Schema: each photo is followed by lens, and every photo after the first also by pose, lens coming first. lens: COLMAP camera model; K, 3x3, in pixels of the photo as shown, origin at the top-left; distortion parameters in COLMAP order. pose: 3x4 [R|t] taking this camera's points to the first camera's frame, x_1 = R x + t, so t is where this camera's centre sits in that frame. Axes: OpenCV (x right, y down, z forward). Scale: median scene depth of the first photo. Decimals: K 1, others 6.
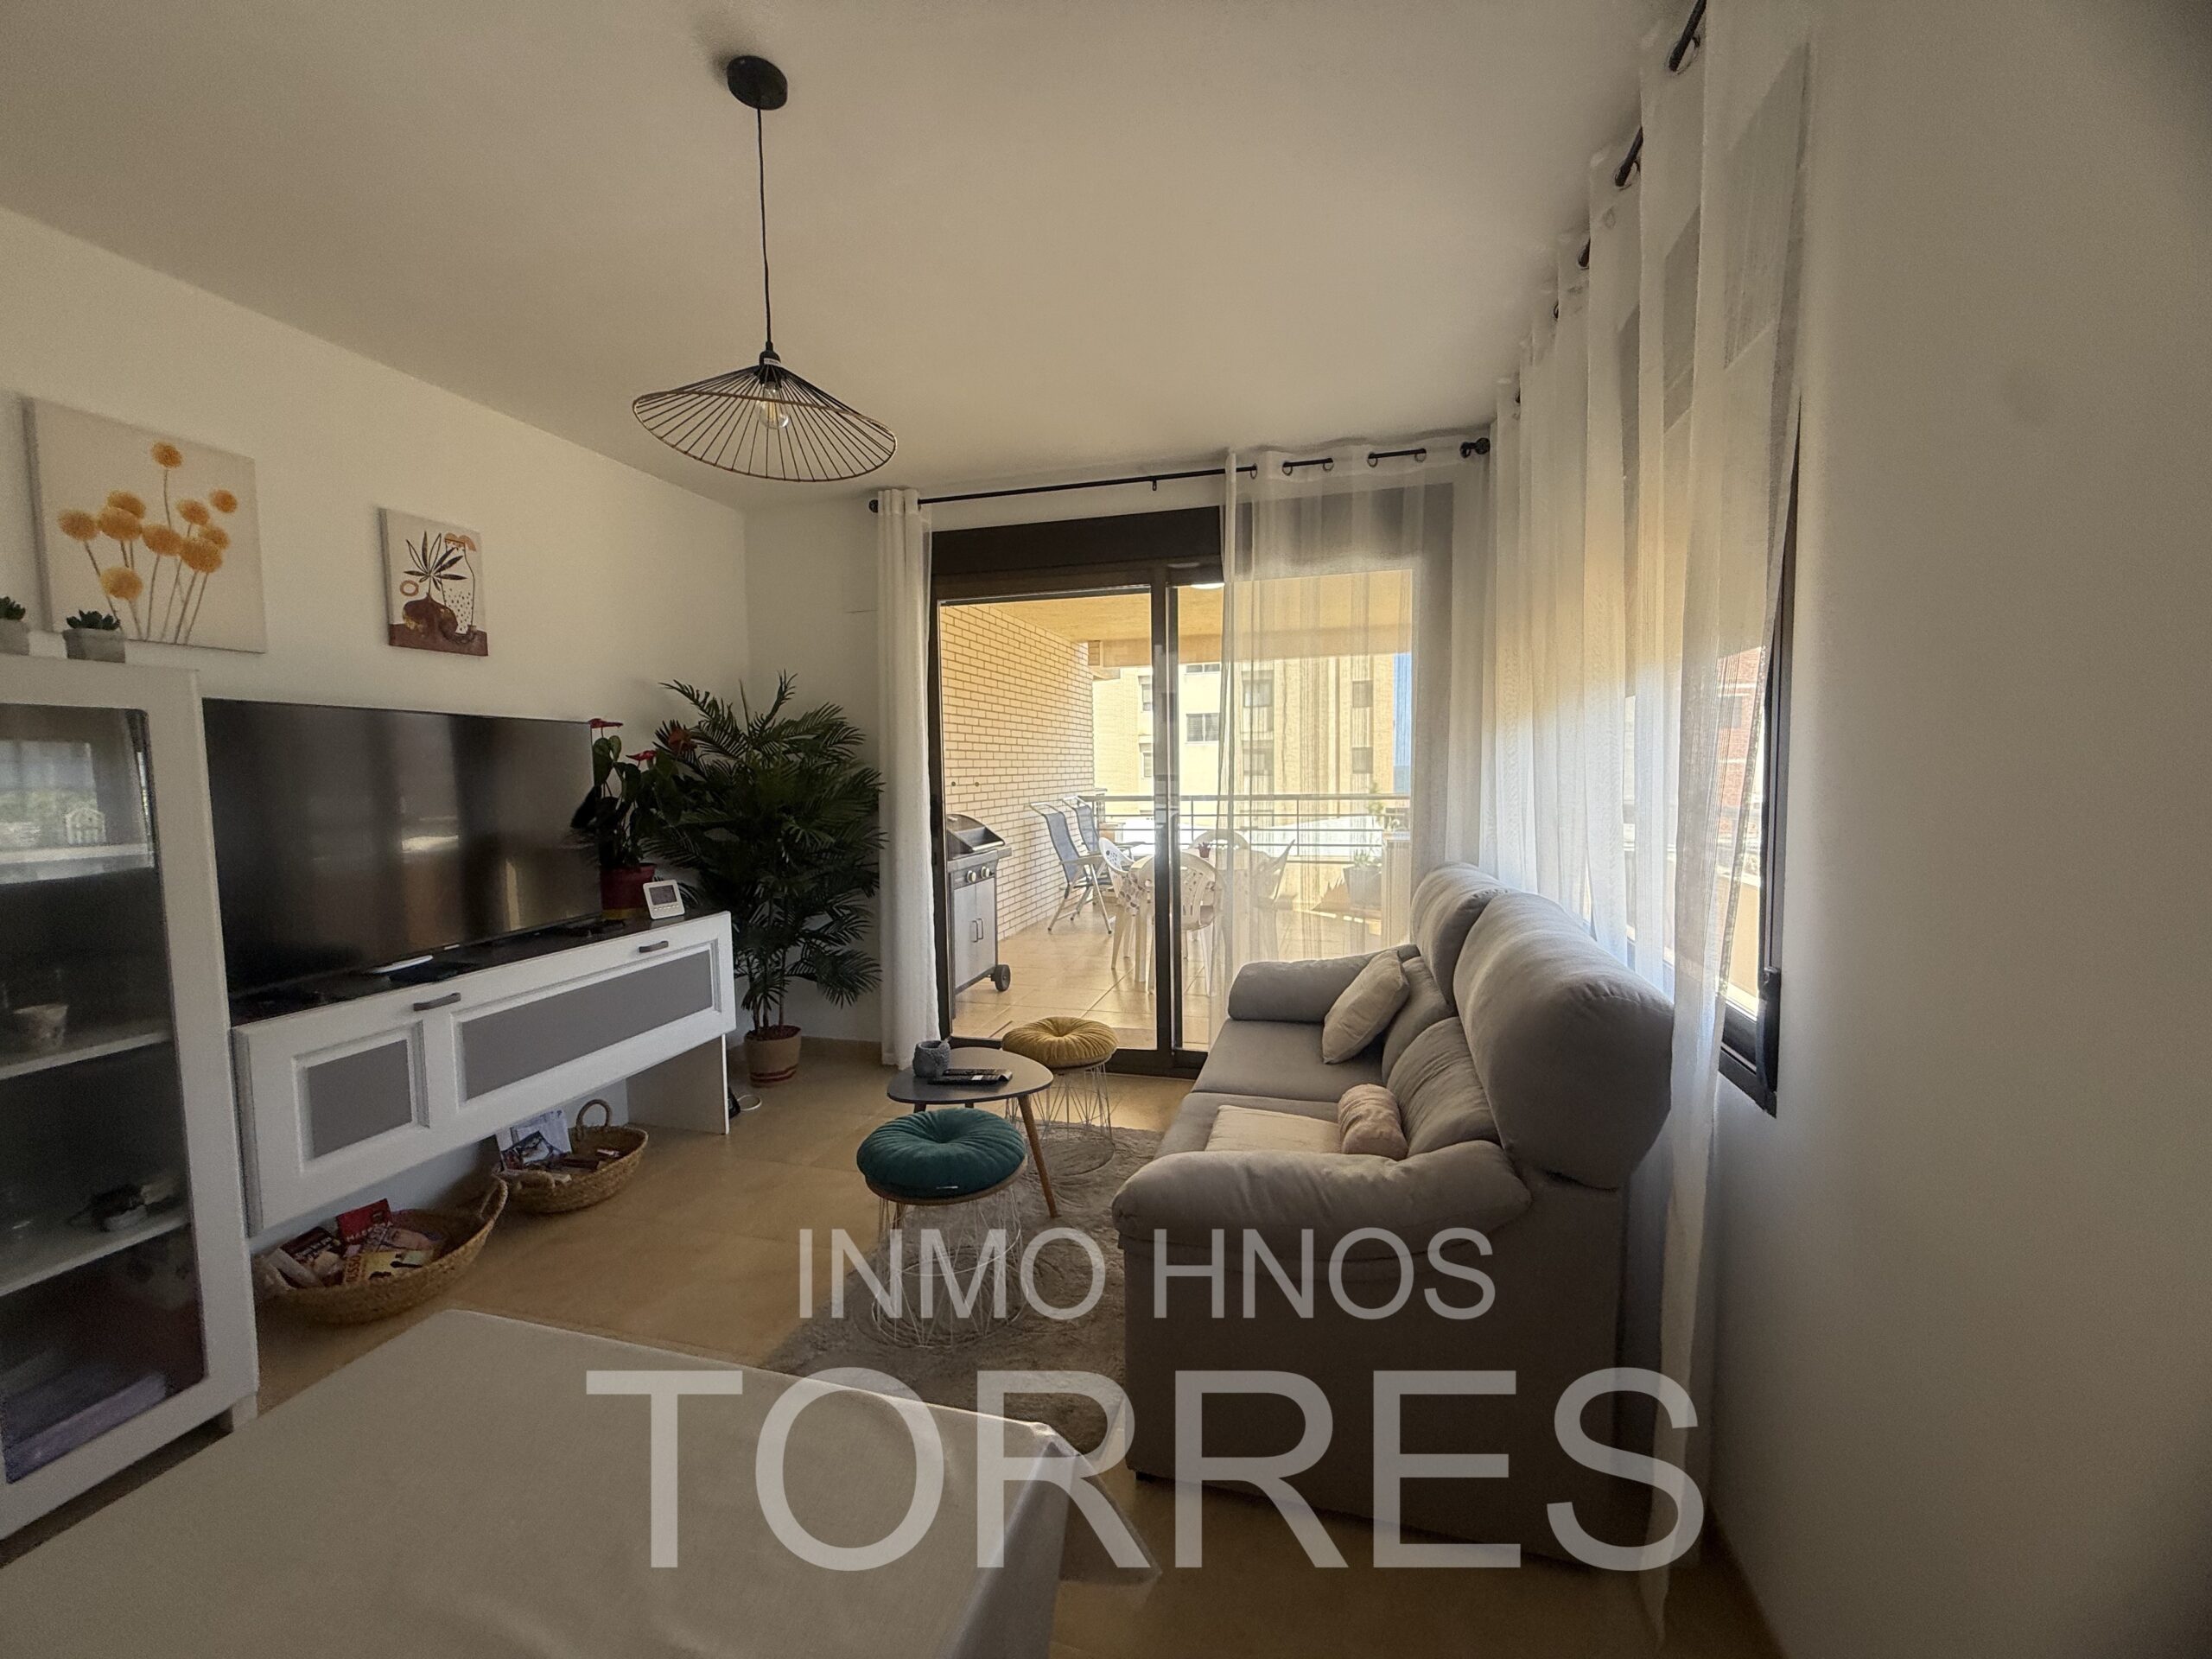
lens RADIAL K [[880.3, 0, 1104.9], [0, 880.3, 827.5], [0, 0, 1]] dist [-0.000708, -0.000209]
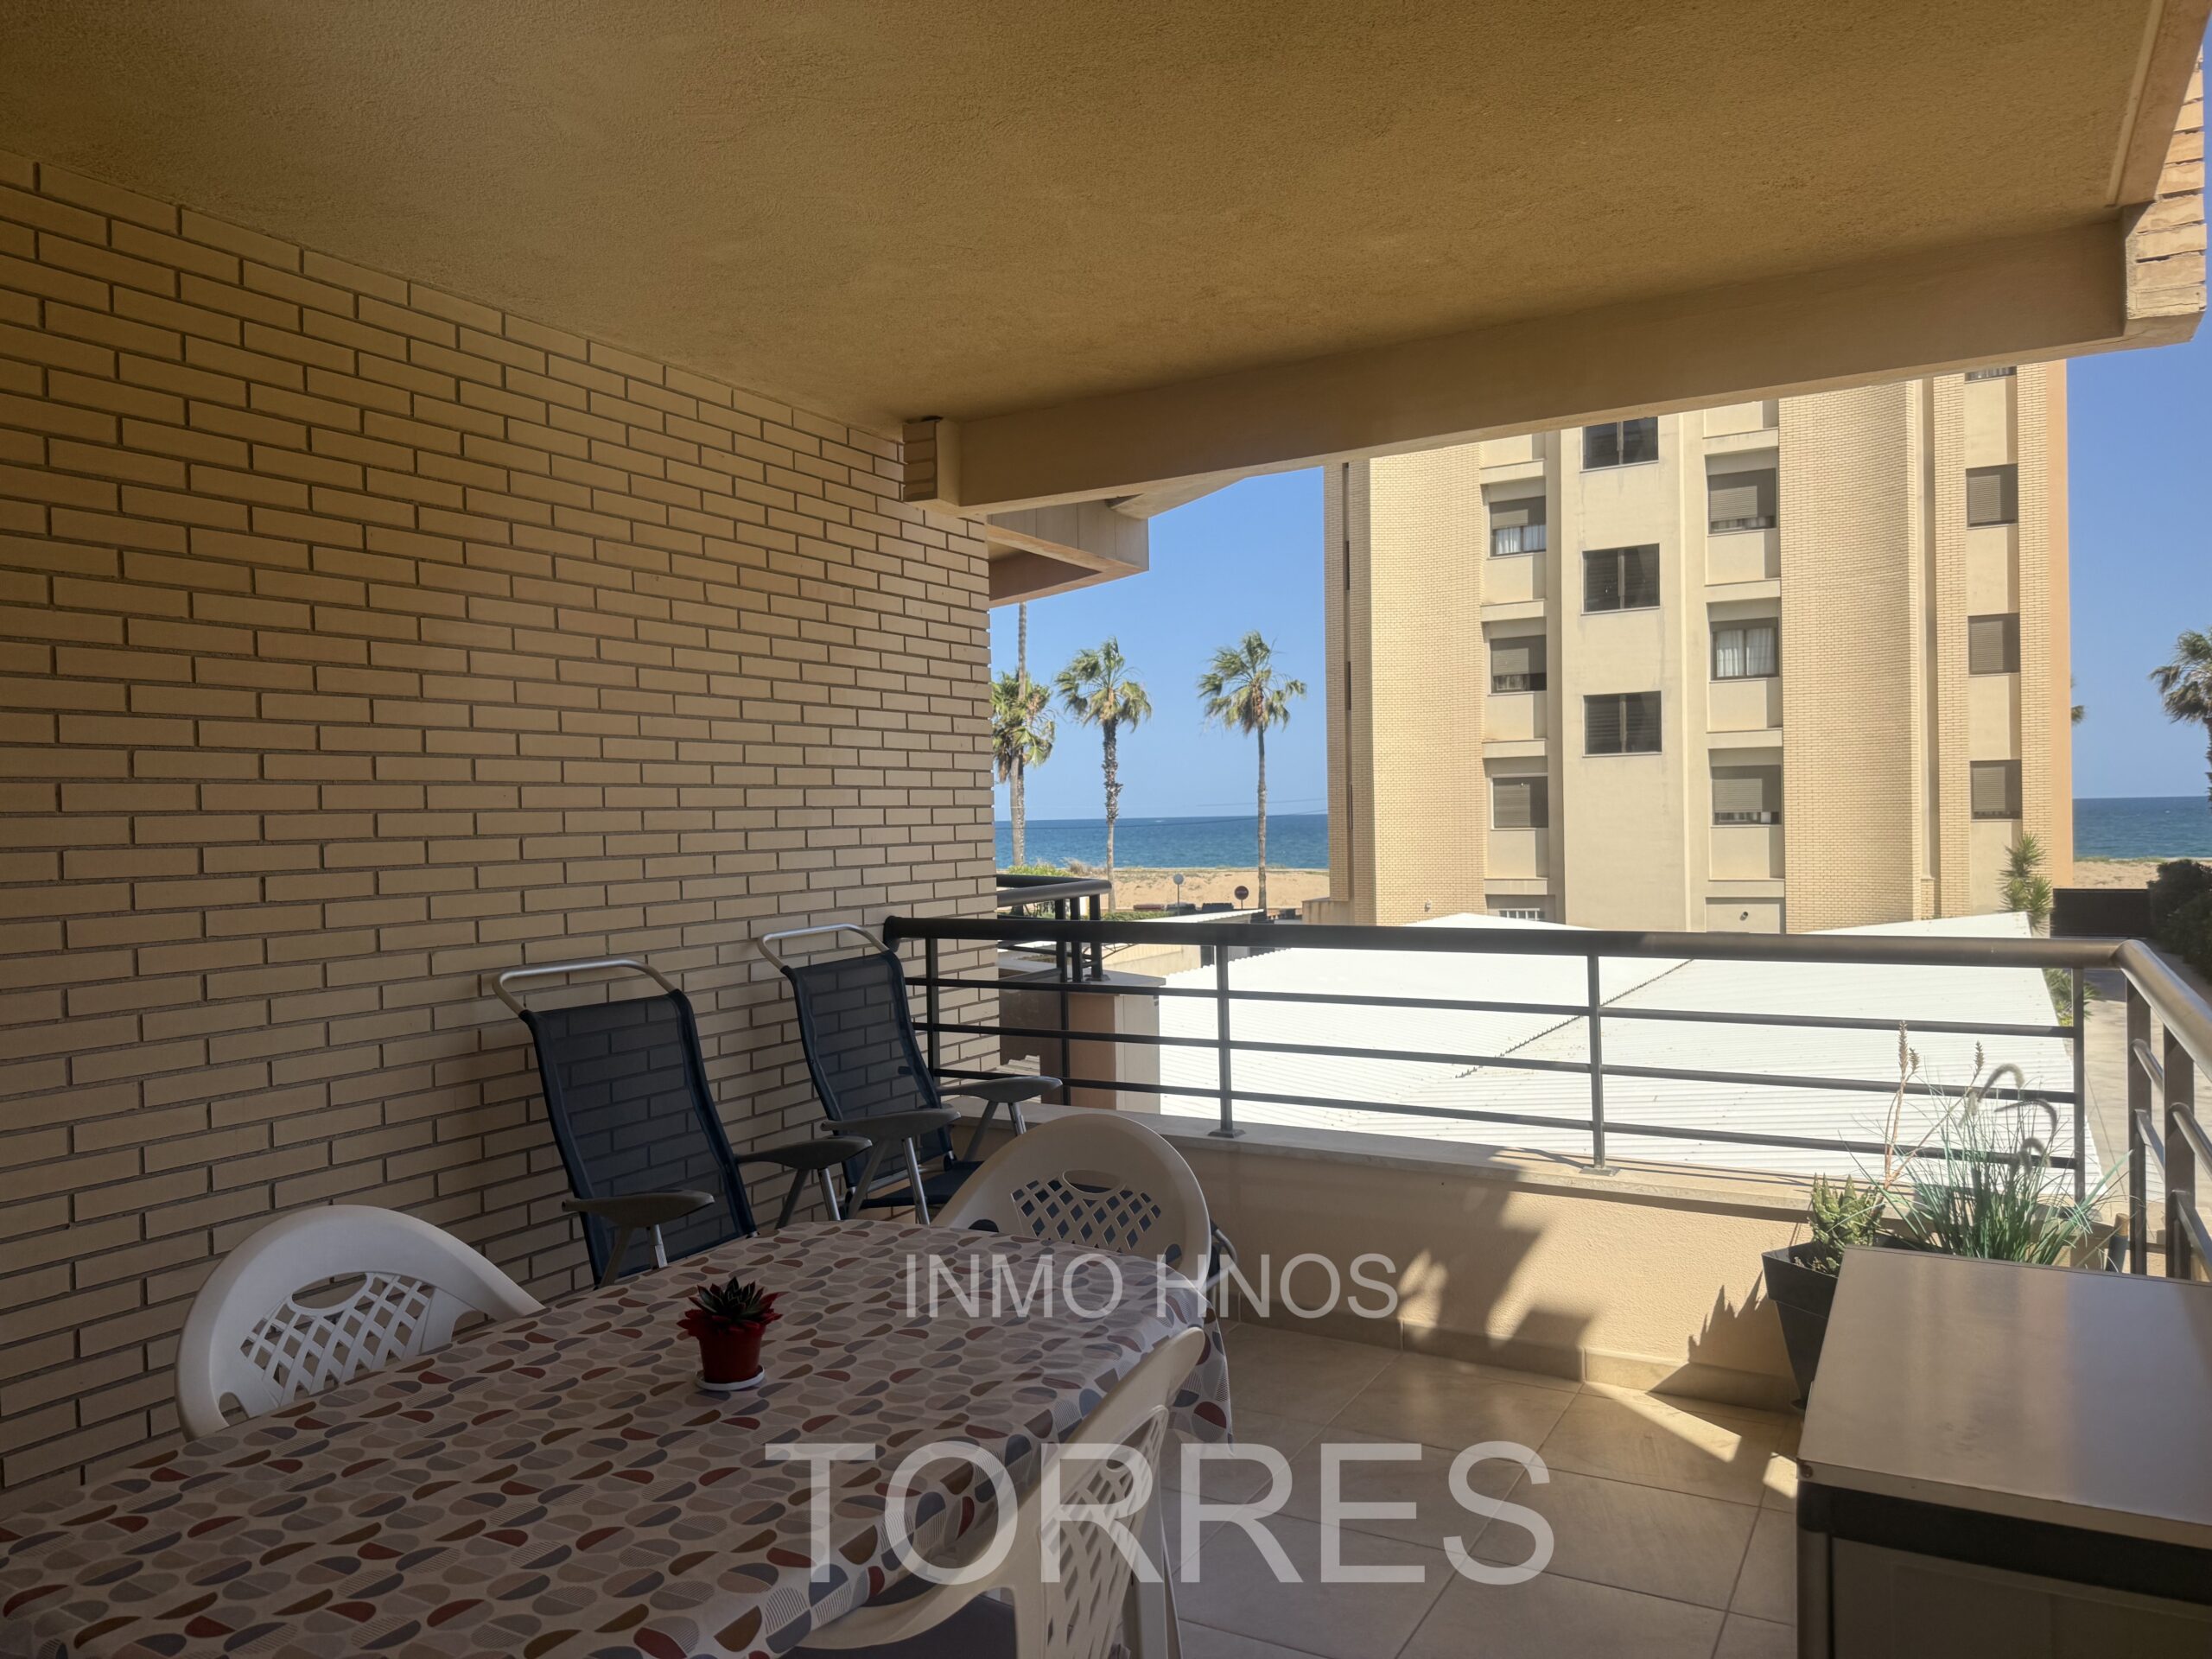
lens RADIAL K [[1552.9, 0, 1111.6], [0, 1552.9, 844.0], [0, 0, 1]] dist [0.052134, -0.063010]
pose [[0.971029, -0.001817, -0.238953, 0.635038], [-0.008607, 0.999056, -0.042573, -0.132785], [0.238805, 0.043396, 0.970097, 1.595141]]
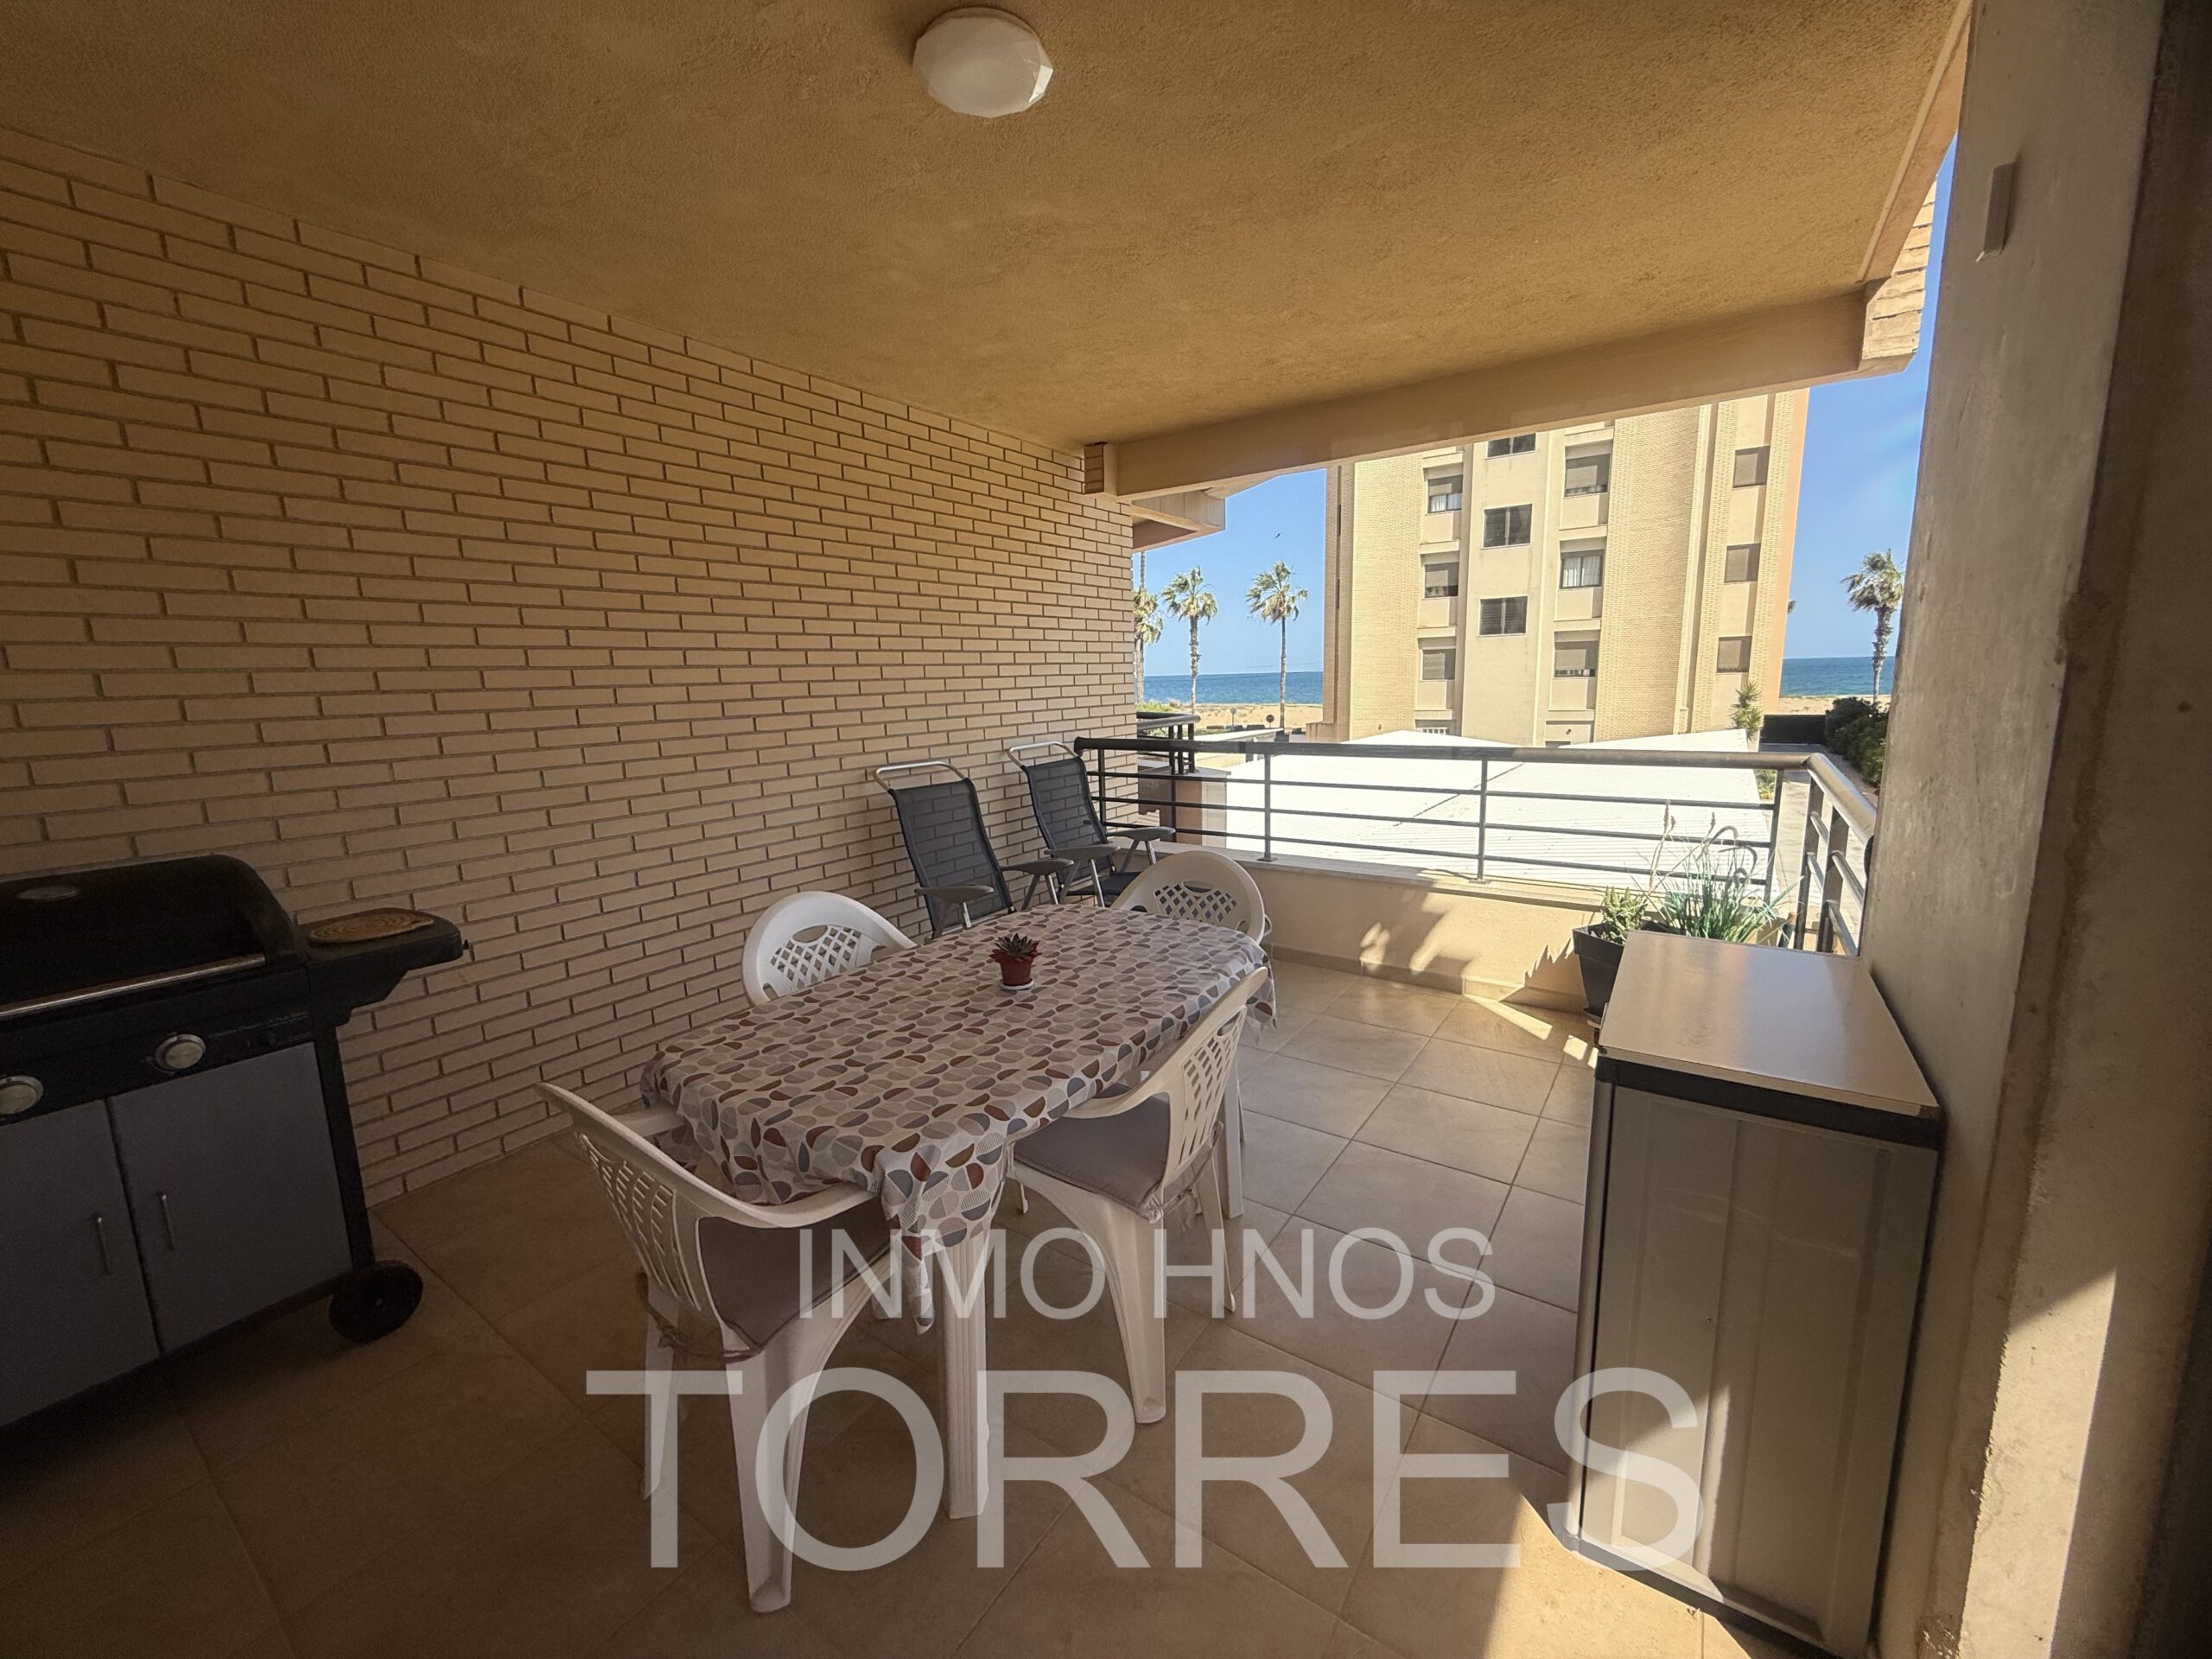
lens RADIAL K [[880.3, 0, 1106.5], [0, 880.3, 828.3], [0, 0, 1]] dist [-0.000708, -0.000209]
pose [[0.943324, 0.045416, -0.328751, 0.618231], [-0.008122, 0.993455, 0.113939, -0.144068], [0.331774, -0.104812, 0.937518, 1.569714]]
